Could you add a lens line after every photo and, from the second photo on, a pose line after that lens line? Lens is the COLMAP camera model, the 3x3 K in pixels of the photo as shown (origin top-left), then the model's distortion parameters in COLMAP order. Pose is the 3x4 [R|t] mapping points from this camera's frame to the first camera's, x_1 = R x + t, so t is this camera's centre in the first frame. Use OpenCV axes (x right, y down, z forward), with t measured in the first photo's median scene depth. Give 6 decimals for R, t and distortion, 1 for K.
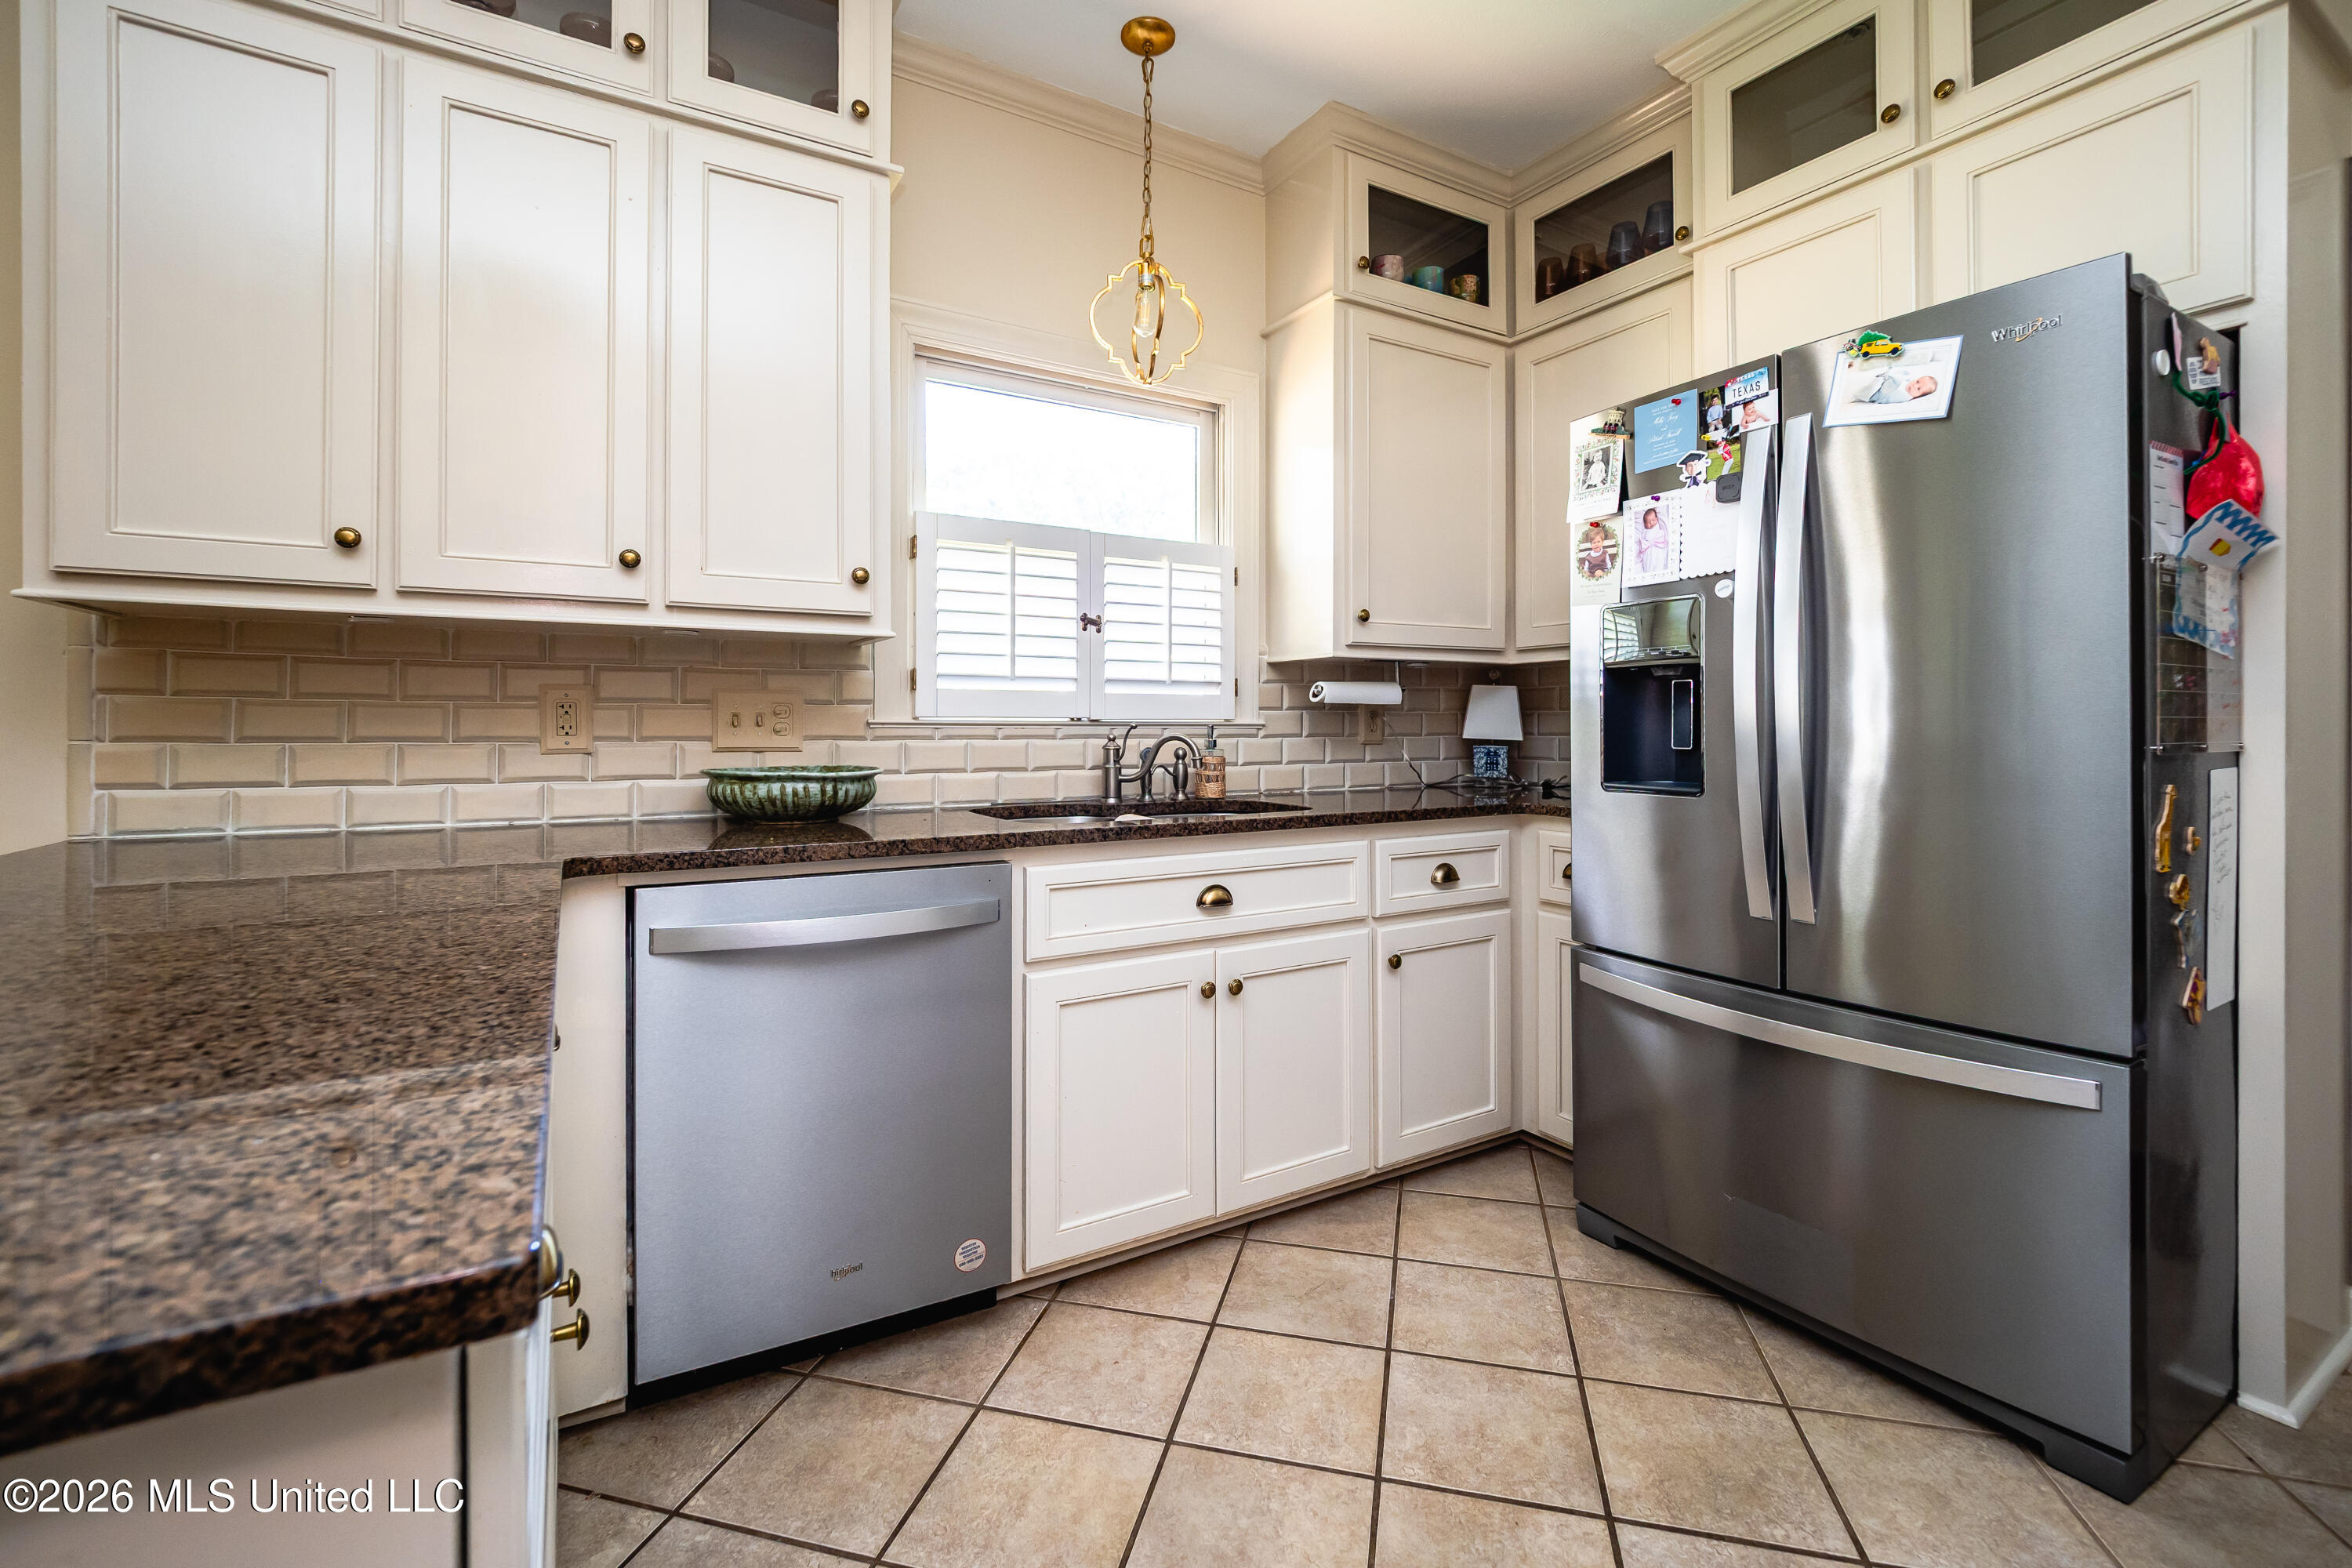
lens RADIAL K [[987.0, 0, 1158.4], [0, 987.0, 724.9], [0, 0, 1]] dist [0.019459, -0.022377]
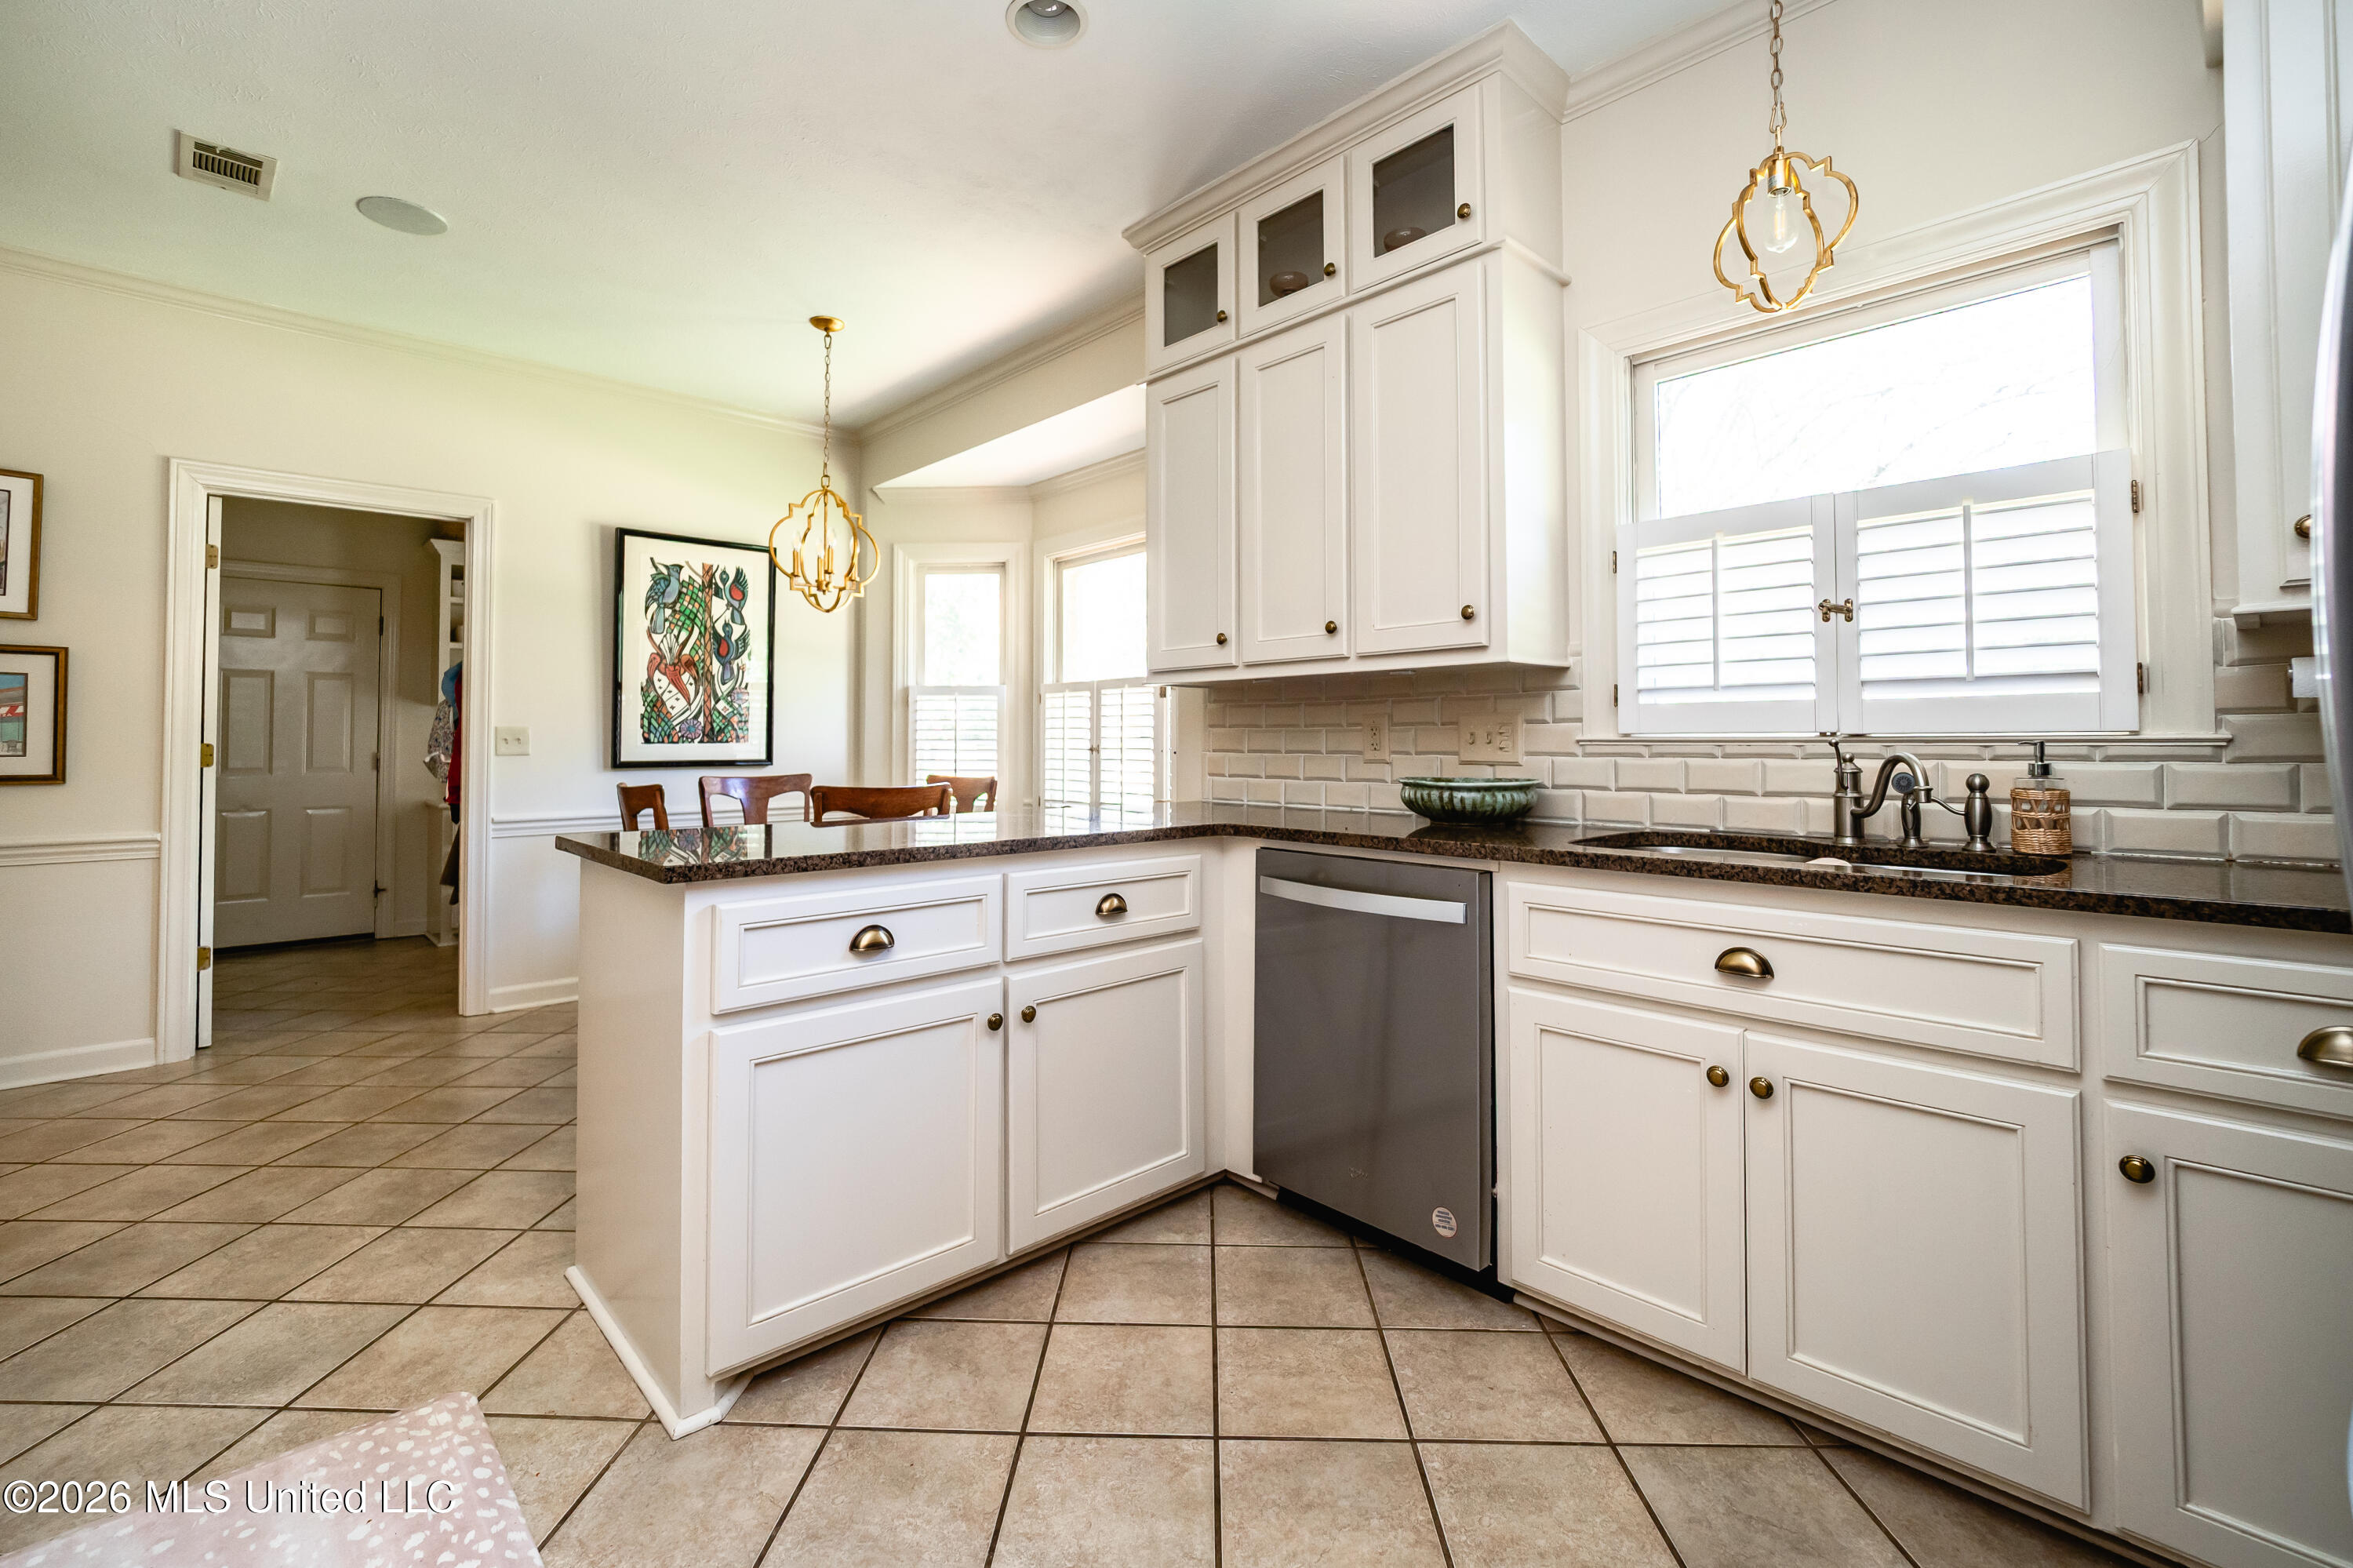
lens RADIAL K [[1034.2, 0, 1179.1], [0, 1034.2, 716.1], [0, 0, 1]] dist [-0.001372, -0.000462]
pose [[0.226475, -0.026249, -0.973663, 0.638611], [0.001856, 0.999647, -0.026518, 0.001017], [0.974015, 0.004199, 0.226443, 0.325741]]
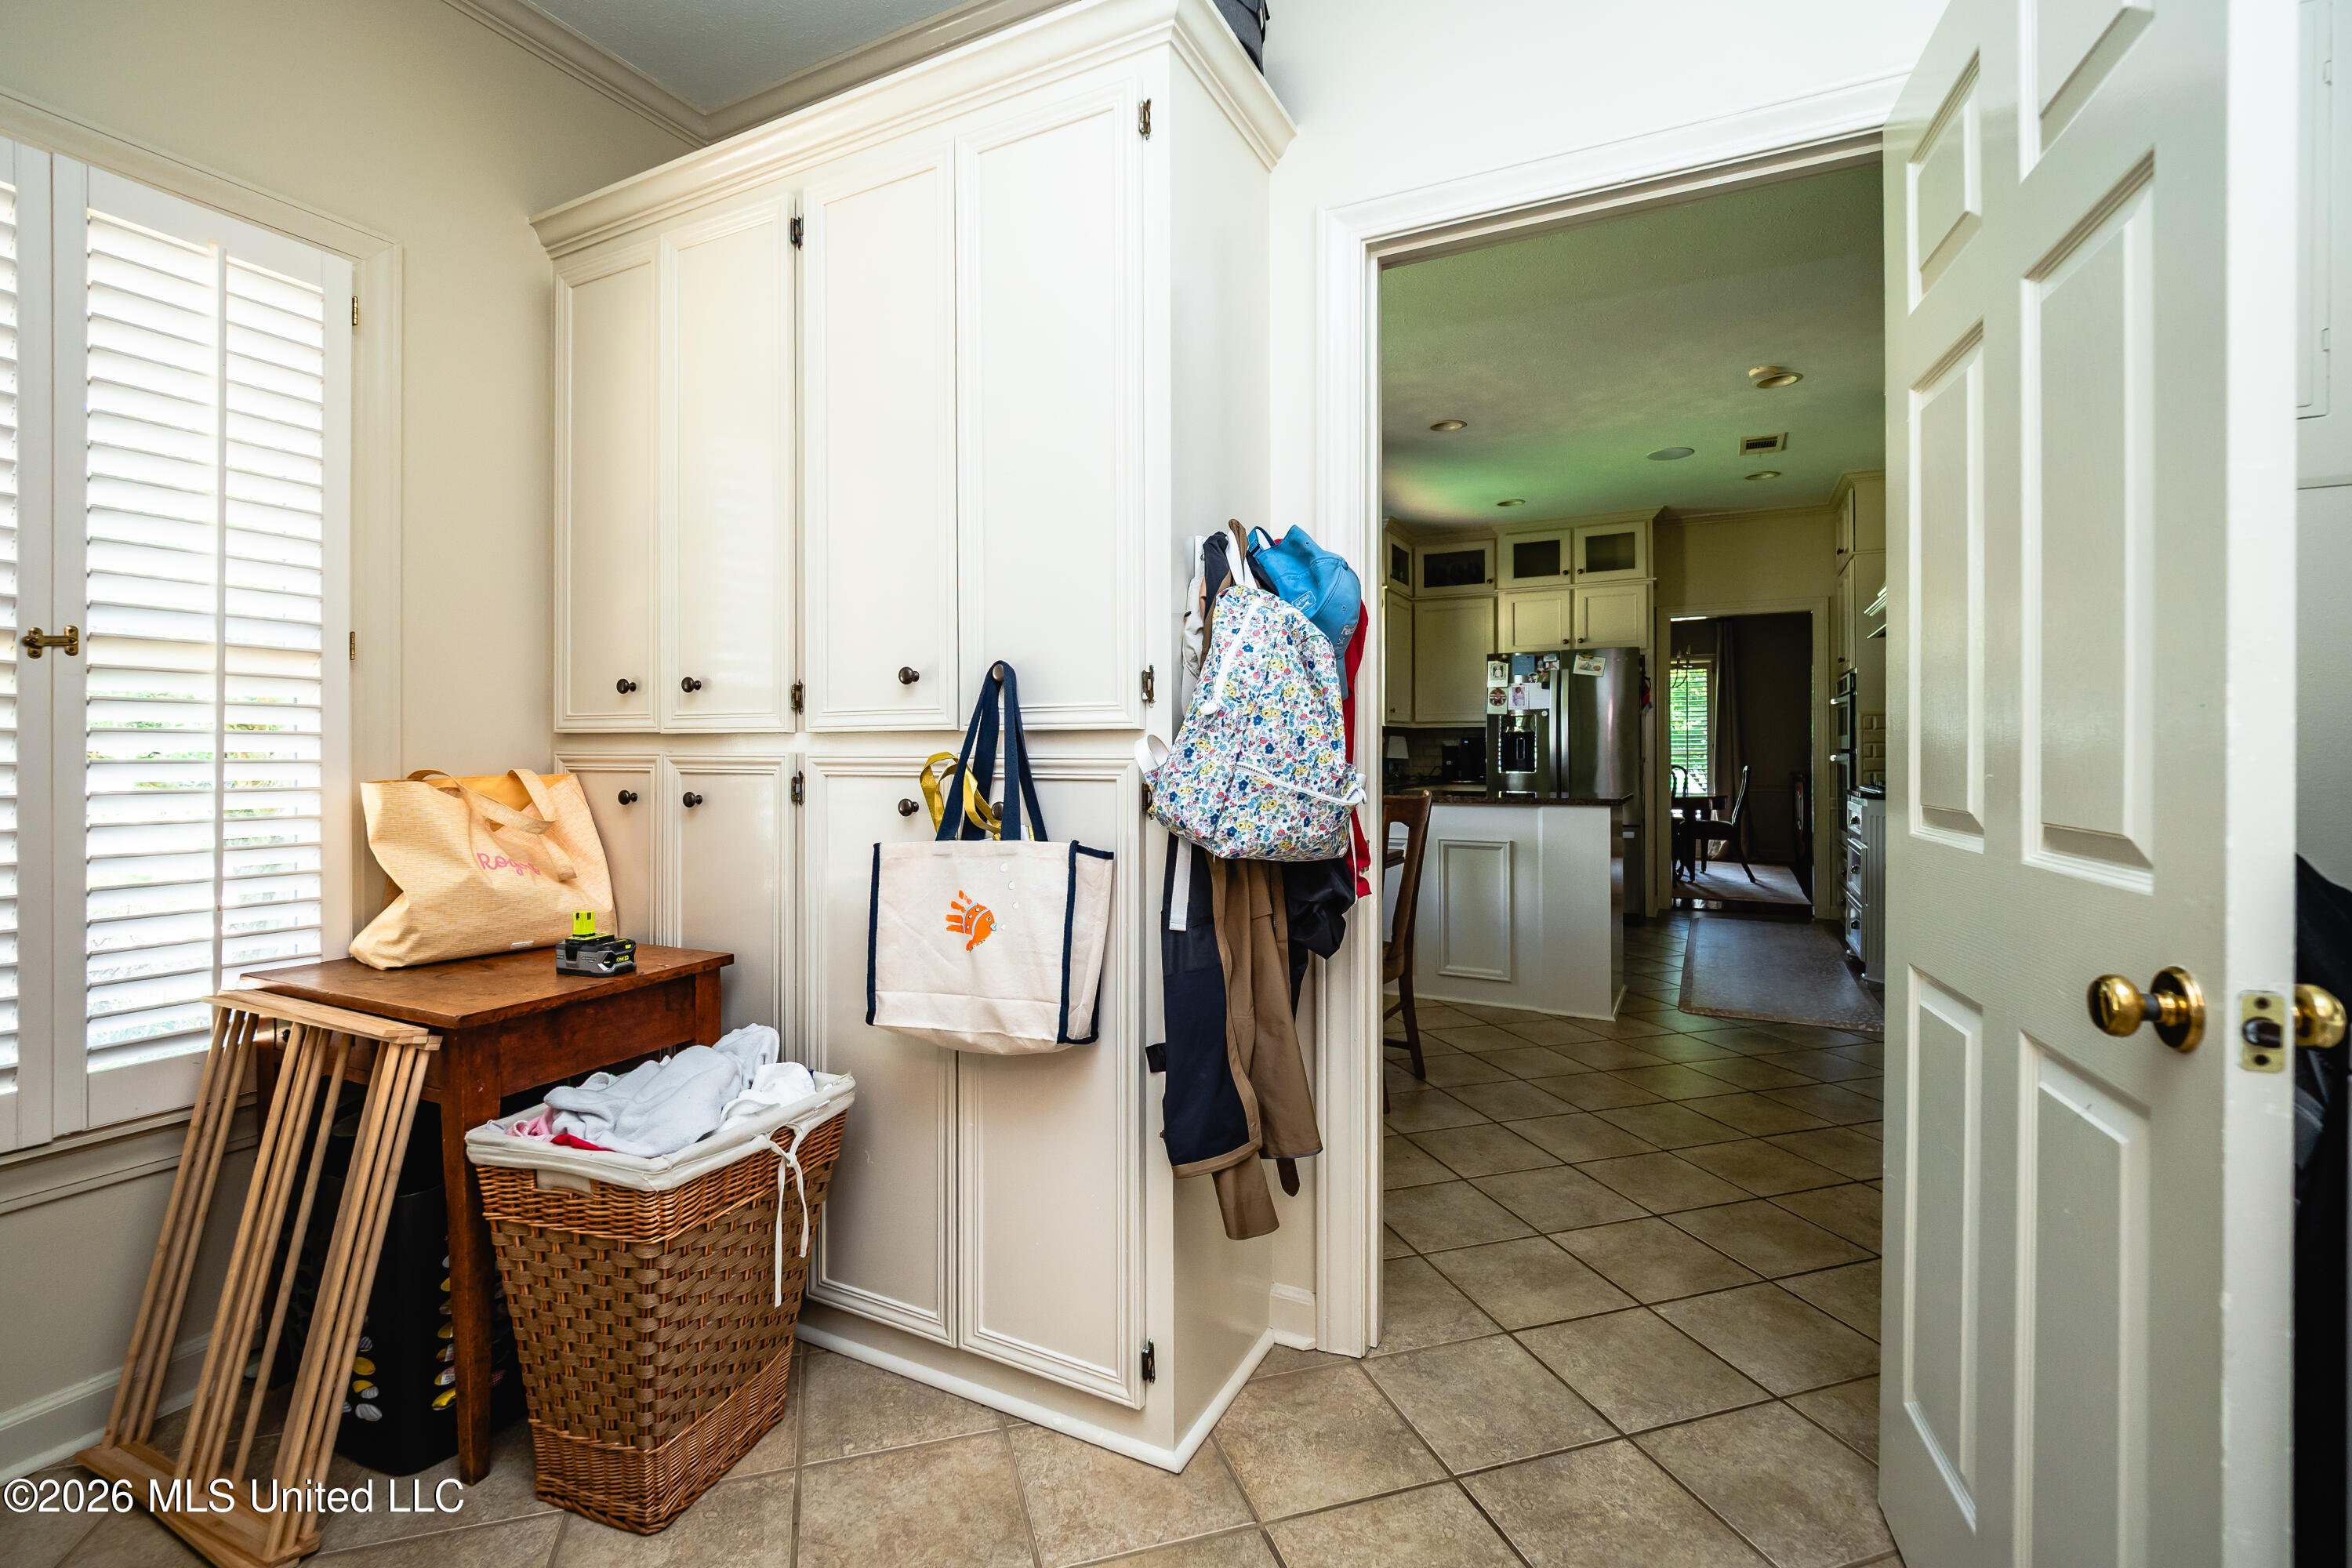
lens RADIAL K [[956.9, 0, 1140.9], [0, 956.9, 751.2], [0, 0, 1]] dist [-0.001719, -0.000263]
pose [[0.872688, 0.001497, 0.488276, -1.803453], [-0.001778, 0.999998, 0.000112, -0.000604], [-0.488275, -0.000965, 0.872689, -0.981038]]
